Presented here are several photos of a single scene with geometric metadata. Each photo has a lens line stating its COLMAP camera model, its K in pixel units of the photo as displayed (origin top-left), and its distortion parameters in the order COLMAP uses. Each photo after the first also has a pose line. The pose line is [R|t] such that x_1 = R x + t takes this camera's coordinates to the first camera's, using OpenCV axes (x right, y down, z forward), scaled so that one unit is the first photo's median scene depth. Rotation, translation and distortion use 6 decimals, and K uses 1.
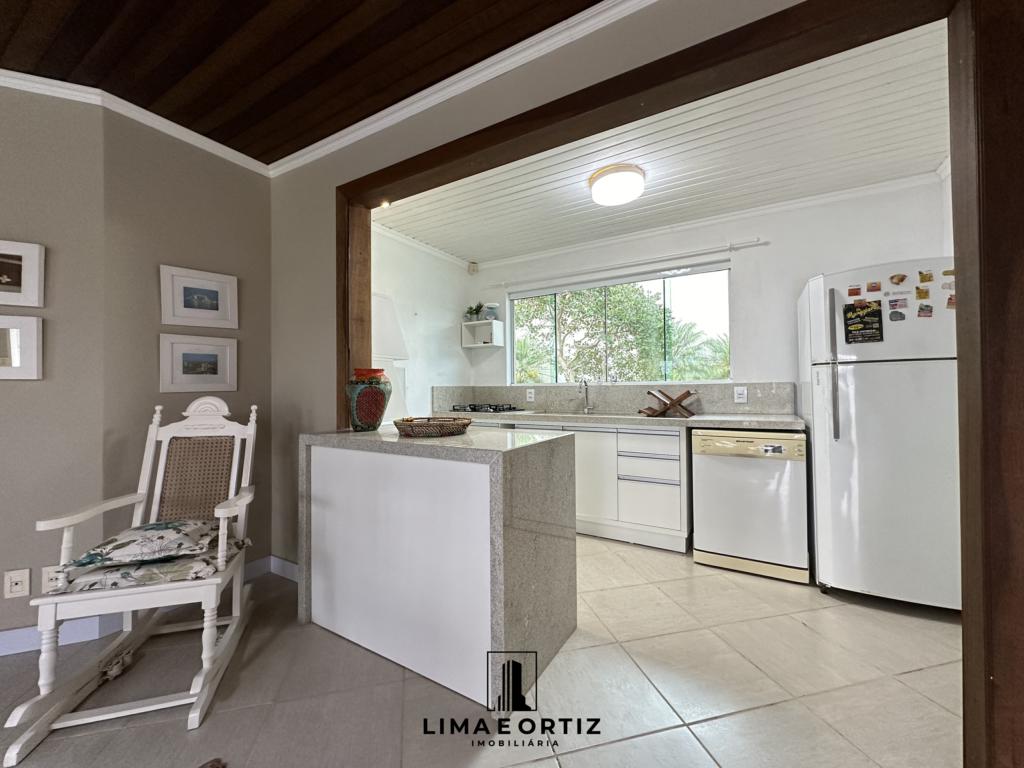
lens RADIAL K [[408.7, 0, 511.5], [0, 408.7, 385.3], [0, 0, 1]] dist [-0.003764, 0.001023]
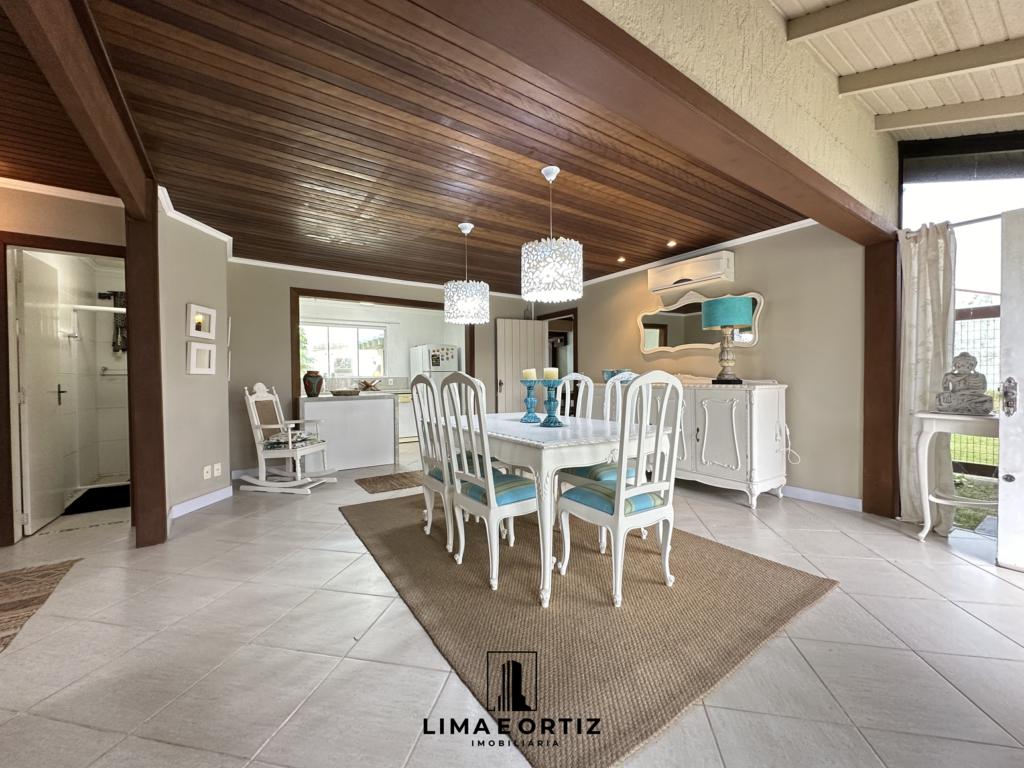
lens RADIAL K [[408.7, 0, 513.7], [0, 408.7, 382.9], [0, 0, 1]] dist [-0.003764, 0.001023]
pose [[0.415641, -0.007095, 0.909501, -2.066493], [-0.003866, 0.999947, 0.009568, 0.003787], [-0.909521, -0.007493, 0.415591, -1.077820]]
